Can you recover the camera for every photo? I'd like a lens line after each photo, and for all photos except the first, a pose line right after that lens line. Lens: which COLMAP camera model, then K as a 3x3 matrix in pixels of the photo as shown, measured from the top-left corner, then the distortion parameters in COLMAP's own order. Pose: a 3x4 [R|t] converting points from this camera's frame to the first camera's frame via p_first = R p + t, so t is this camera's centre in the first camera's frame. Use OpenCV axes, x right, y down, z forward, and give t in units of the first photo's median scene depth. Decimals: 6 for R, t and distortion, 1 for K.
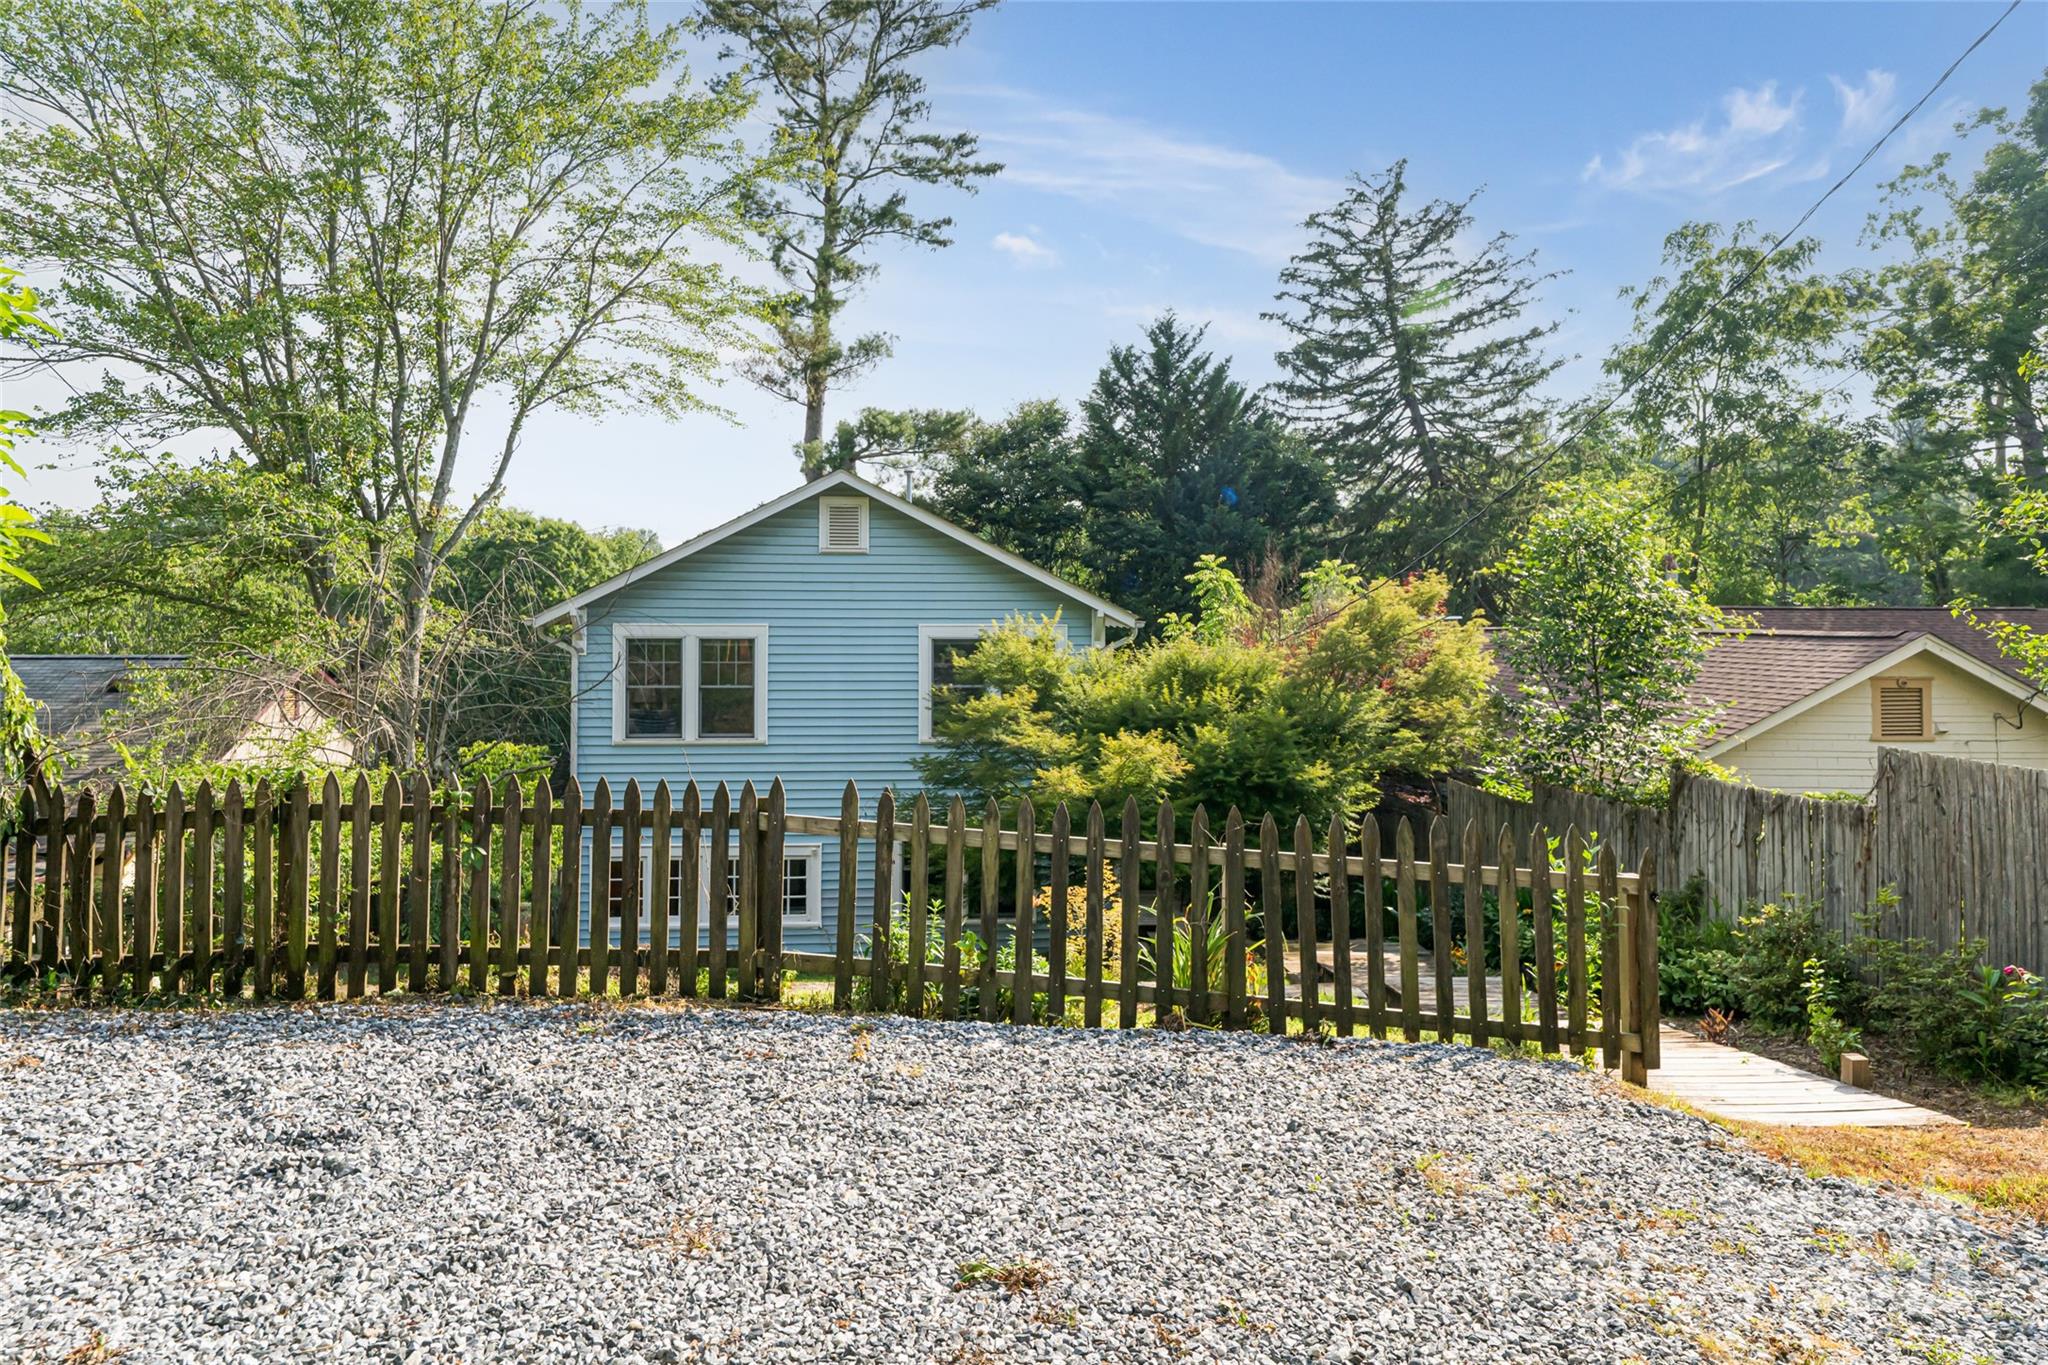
lens RADIAL K [[1133.2, 0, 1024.0], [0, 1133.2, 682.5], [0, 0, 1]] dist [-0.001770, 0.000040]
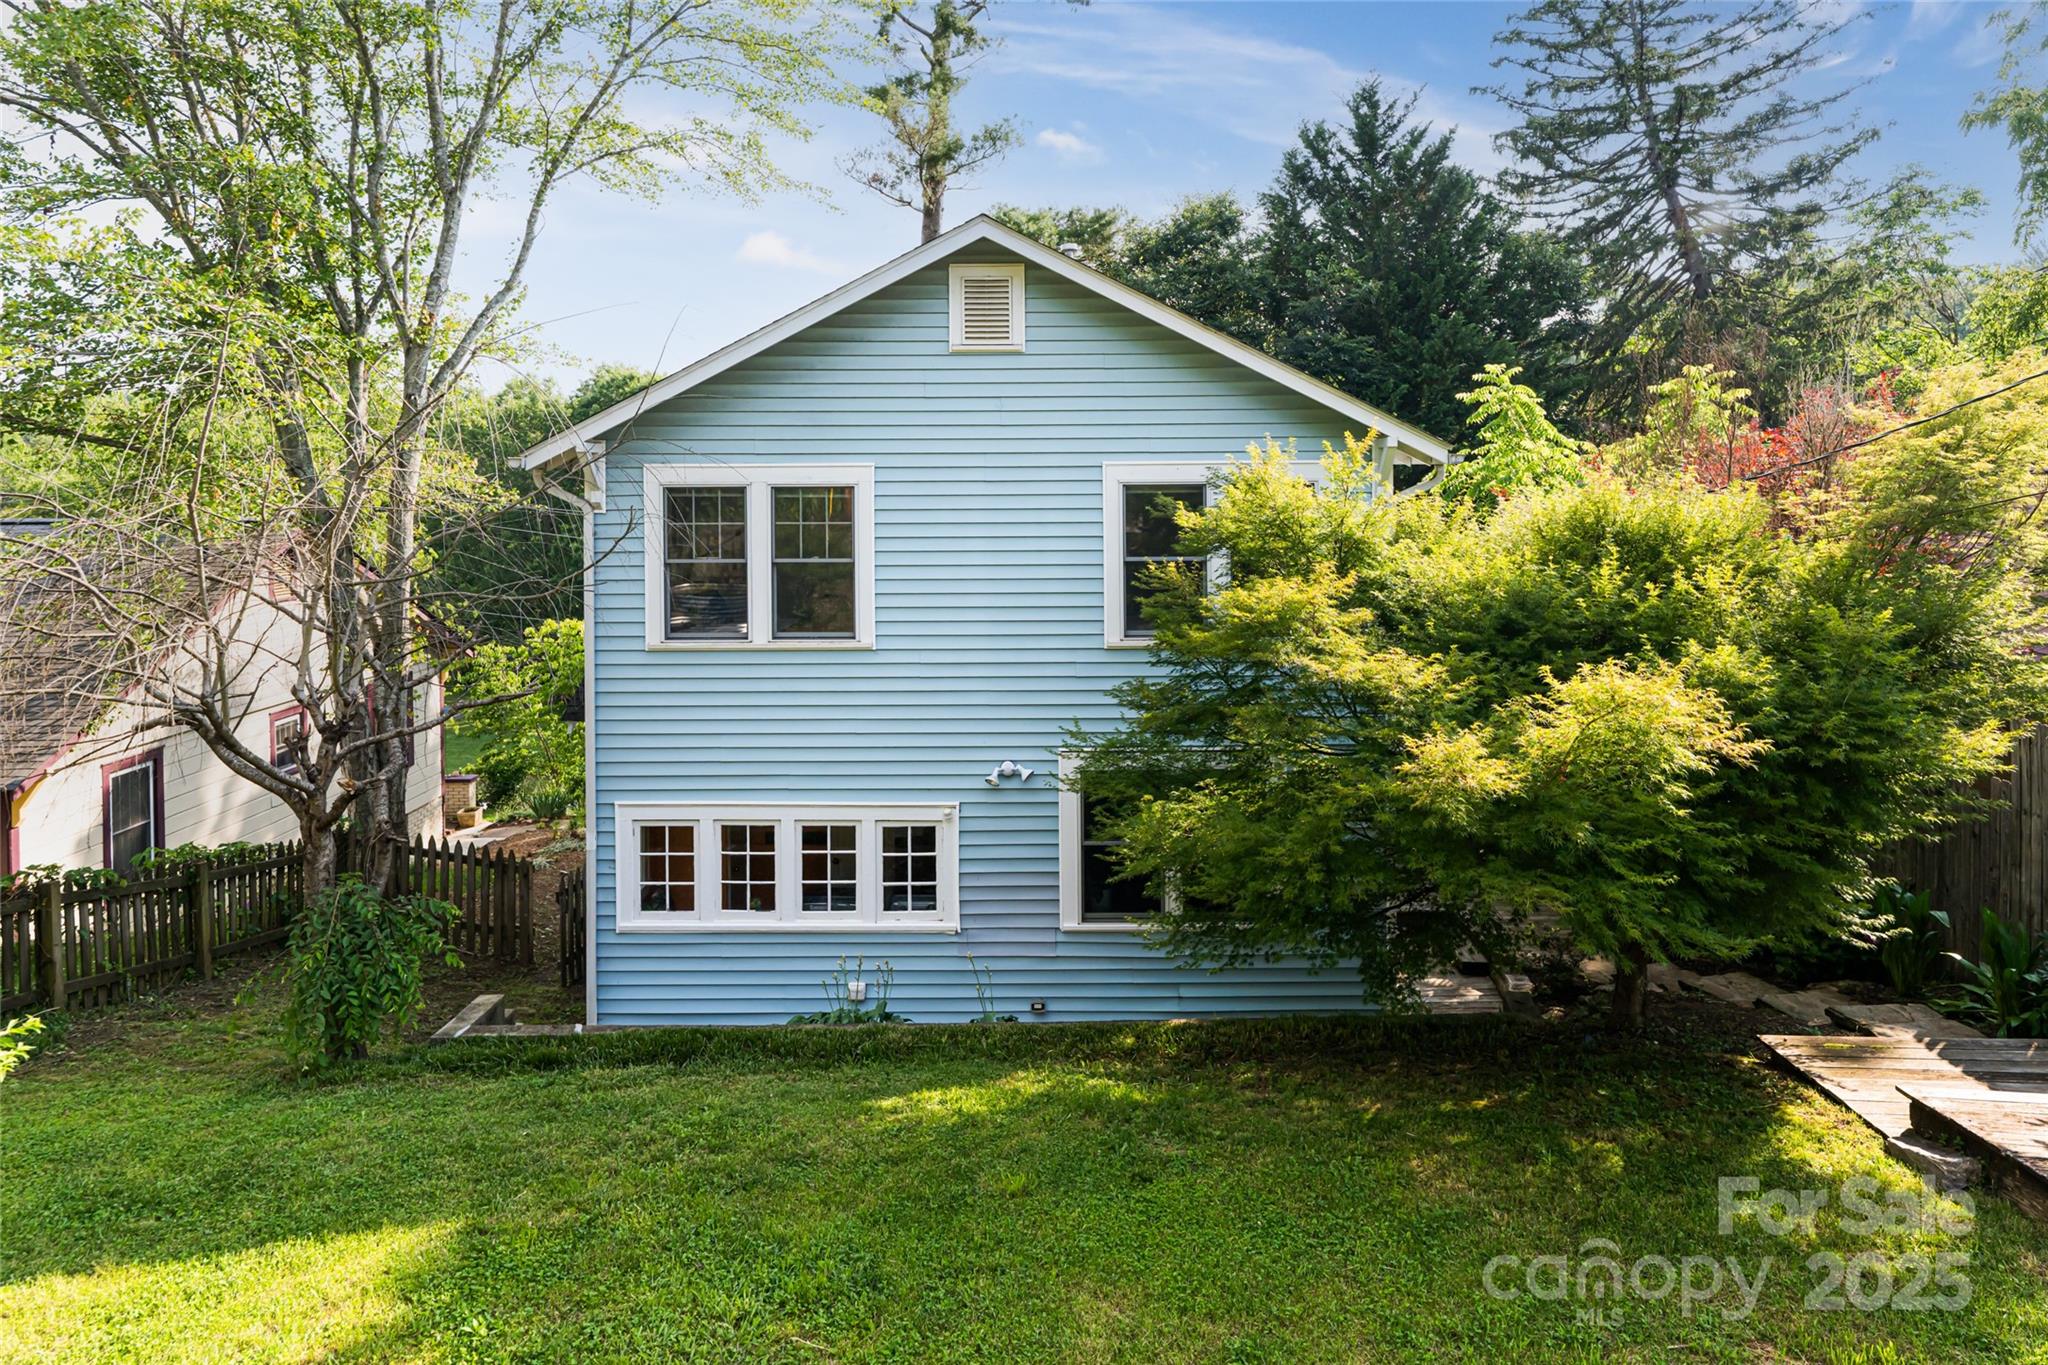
lens RADIAL K [[1298.1, 0, 1024.0], [0, 1298.1, 682.5], [0, 0, 1]] dist [0.006582, 0.001637]
pose [[0.993509, 0.009392, -0.113369, -0.034033], [0.002534, 0.994512, 0.104589, -0.002551], [0.113729, -0.104197, 0.988033, 0.162986]]
